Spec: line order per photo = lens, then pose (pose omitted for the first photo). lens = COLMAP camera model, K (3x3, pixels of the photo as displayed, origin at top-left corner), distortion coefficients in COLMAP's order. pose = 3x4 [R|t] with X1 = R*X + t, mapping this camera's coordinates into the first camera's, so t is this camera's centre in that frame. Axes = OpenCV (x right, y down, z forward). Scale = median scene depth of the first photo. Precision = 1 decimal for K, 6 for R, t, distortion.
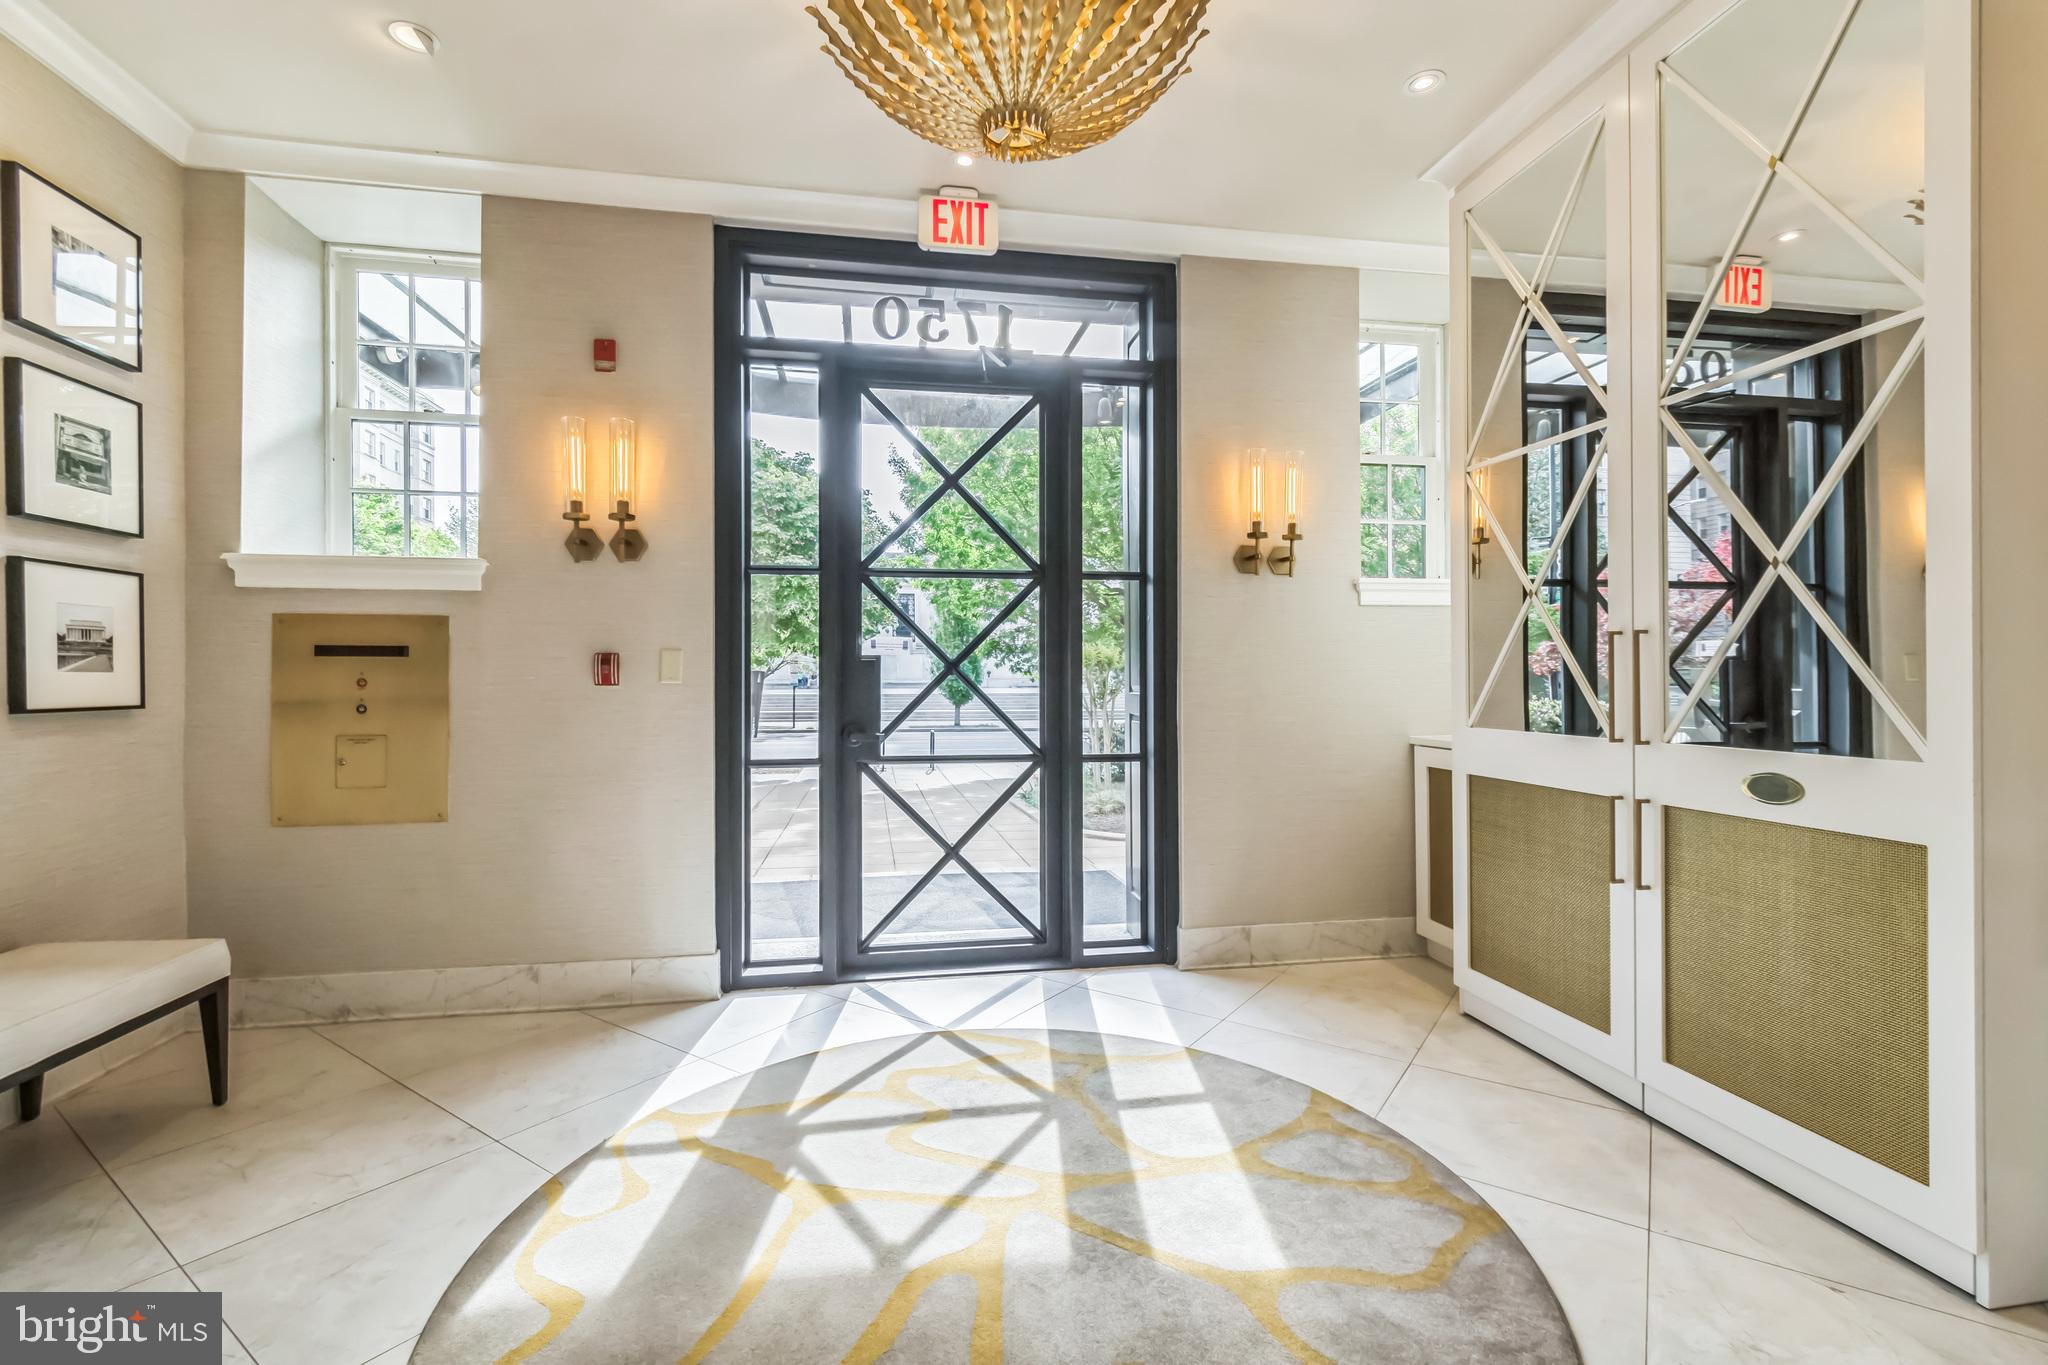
lens RADIAL K [[1714.4, 0, 1024.0], [0, 1714.4, 682.5], [0, 0, 1]] dist [0.009432, 0.004869]
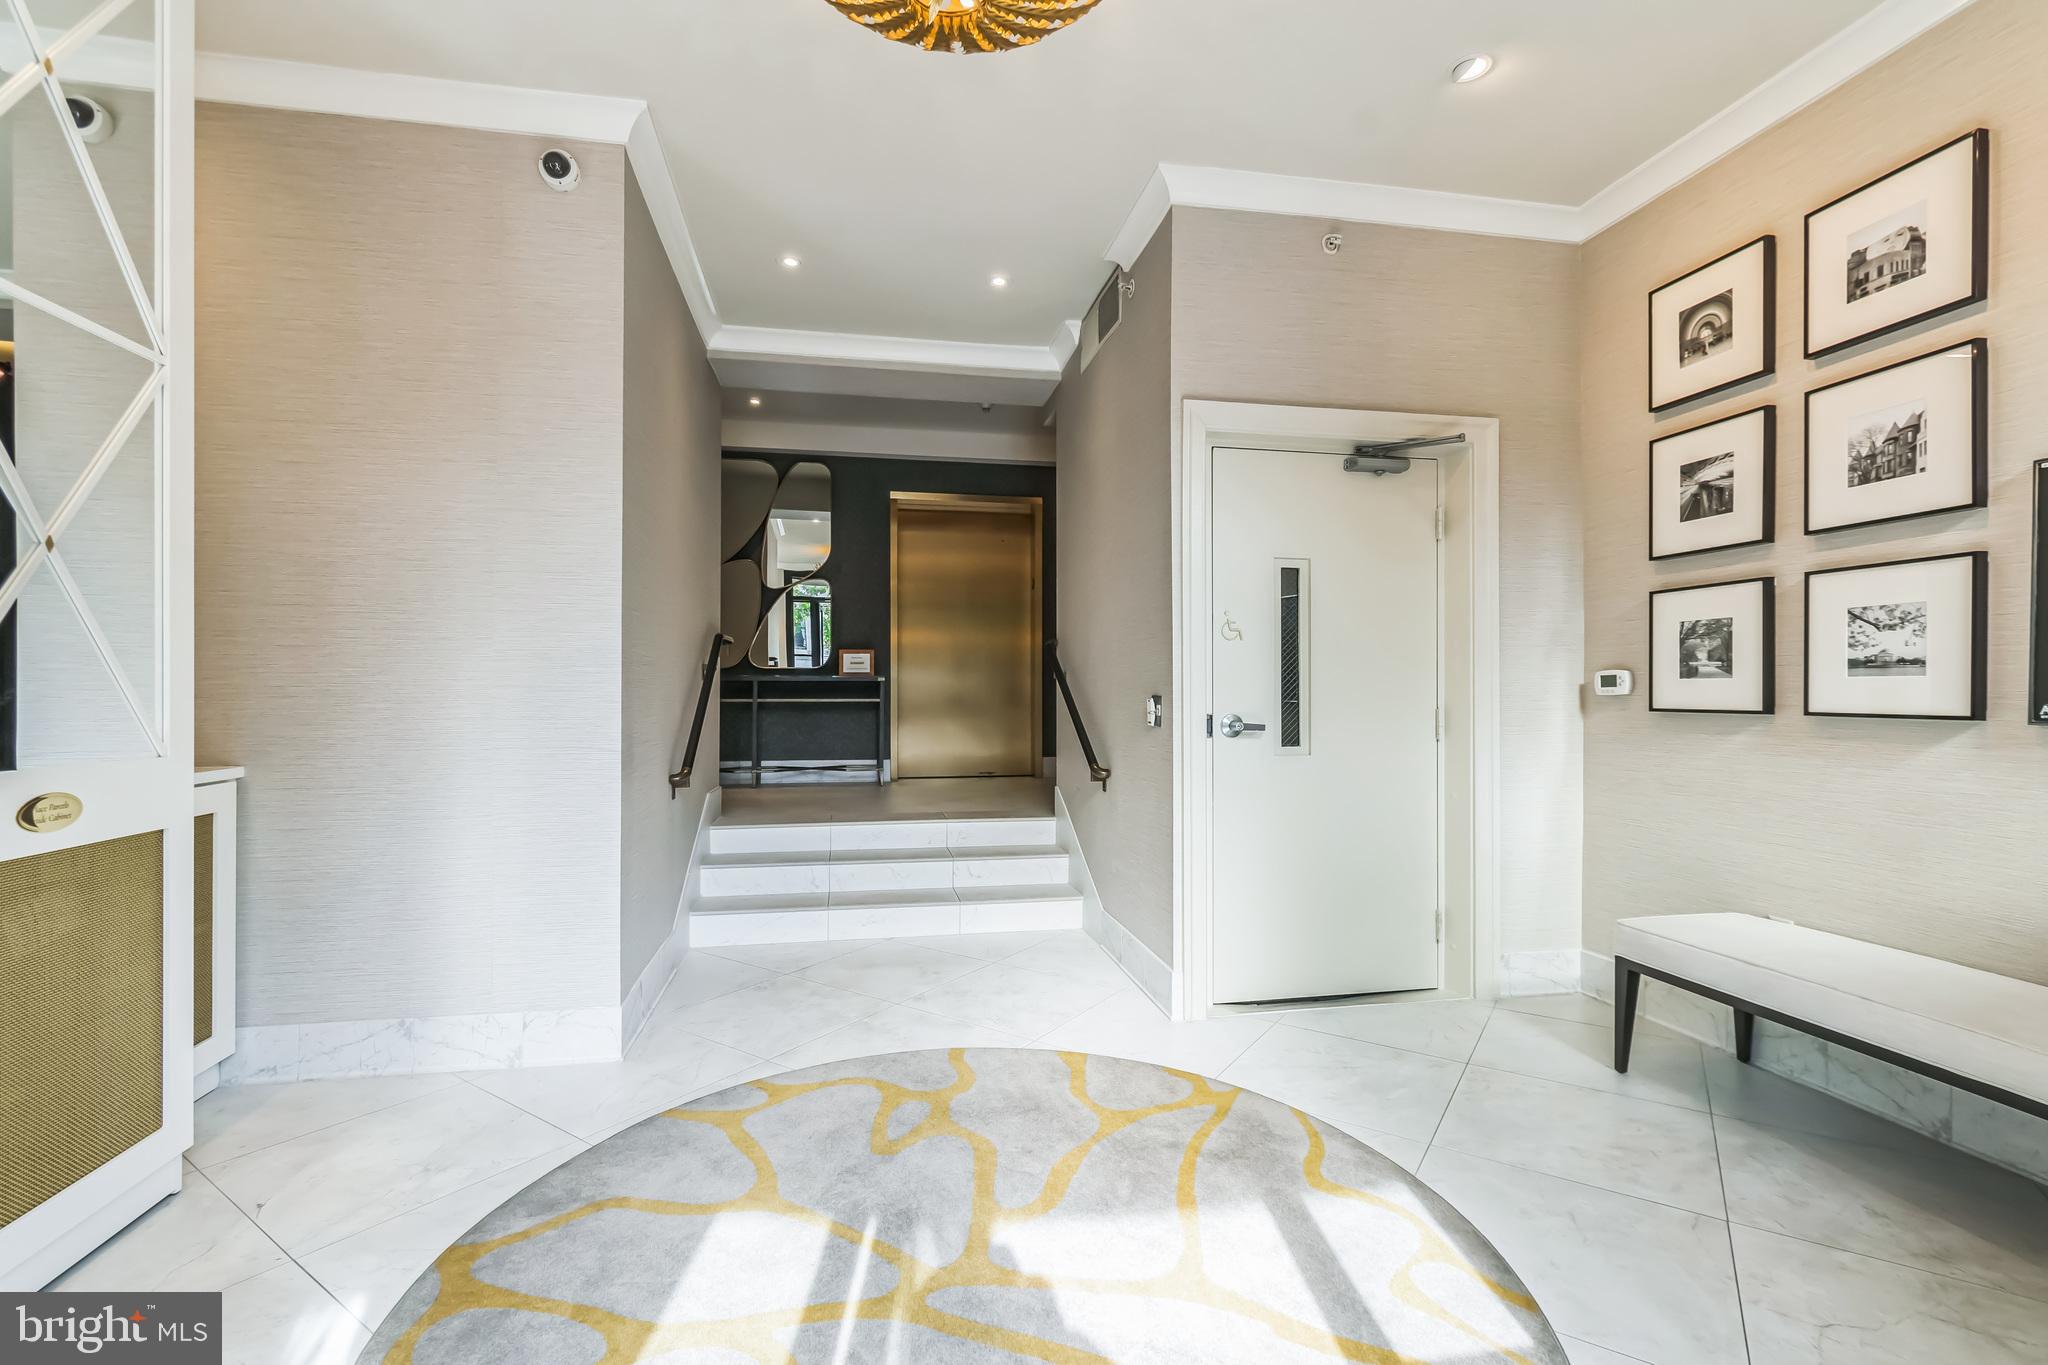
lens RADIAL K [[1714.4, 0, 1024.0], [0, 1714.4, 682.5], [0, 0, 1]] dist [0.009432, 0.004869]
pose [[-0.999993, -0.001976, -0.003164, -0.040831], [-0.001951, 0.999969, -0.007623, 0.006765], [0.003179, -0.007617, -0.999966, 2.127797]]
